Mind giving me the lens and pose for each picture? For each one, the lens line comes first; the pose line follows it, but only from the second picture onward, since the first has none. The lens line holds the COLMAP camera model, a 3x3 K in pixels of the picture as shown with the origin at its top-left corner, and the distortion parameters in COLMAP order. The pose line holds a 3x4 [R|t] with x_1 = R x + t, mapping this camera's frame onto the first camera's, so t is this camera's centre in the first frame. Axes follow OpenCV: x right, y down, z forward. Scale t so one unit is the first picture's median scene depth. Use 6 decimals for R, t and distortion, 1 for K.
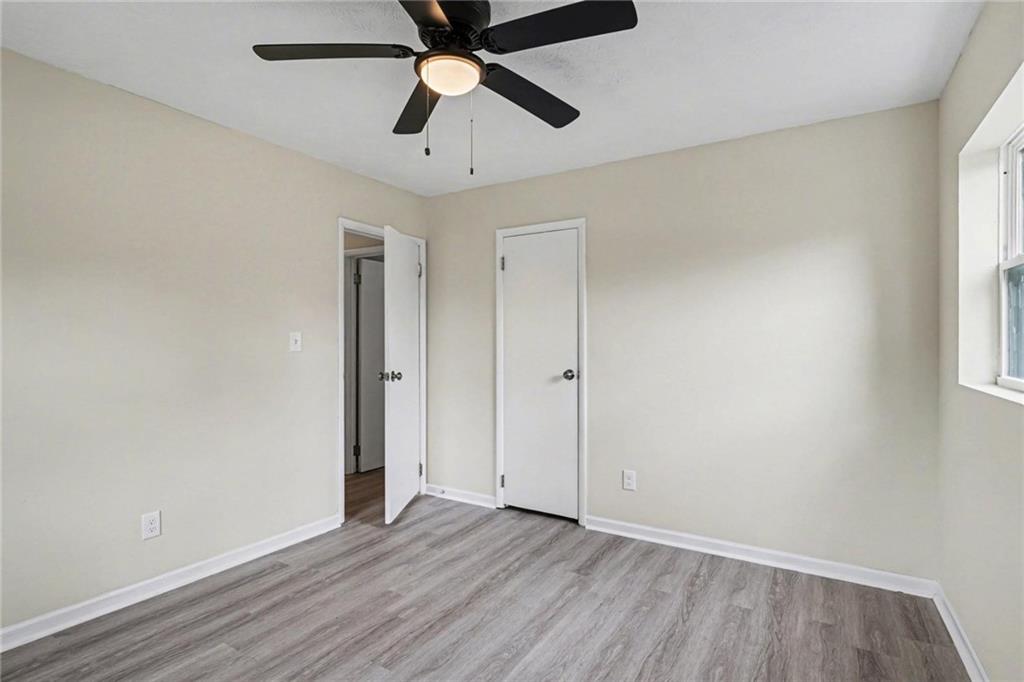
lens RADIAL K [[511.5, 0, 508.2], [0, 511.5, 348.2], [0, 0, 1]] dist [-0.004920, -0.000524]
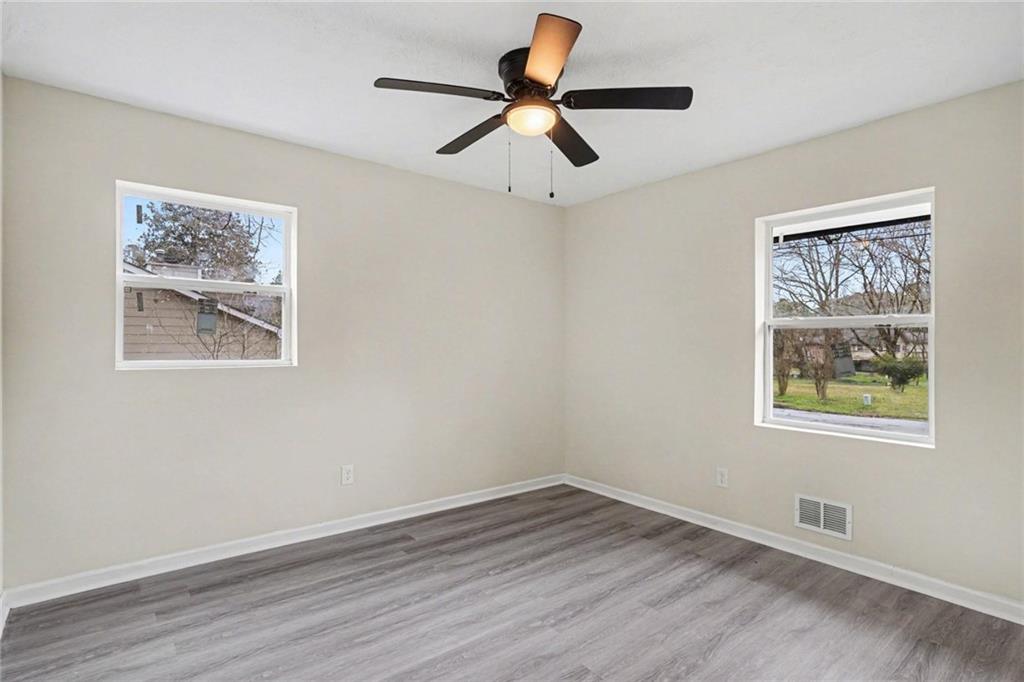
lens RADIAL K [[514.0, 0, 512.0], [0, 514.0, 341.0], [0, 0, 1]] dist [-0.002163, -0.000319]
pose [[-0.948493, -0.006095, 0.316740, -0.373600], [-0.006744, 0.999977, -0.000952, -0.004971], [-0.316727, -0.003038, -0.948512, 1.805386]]
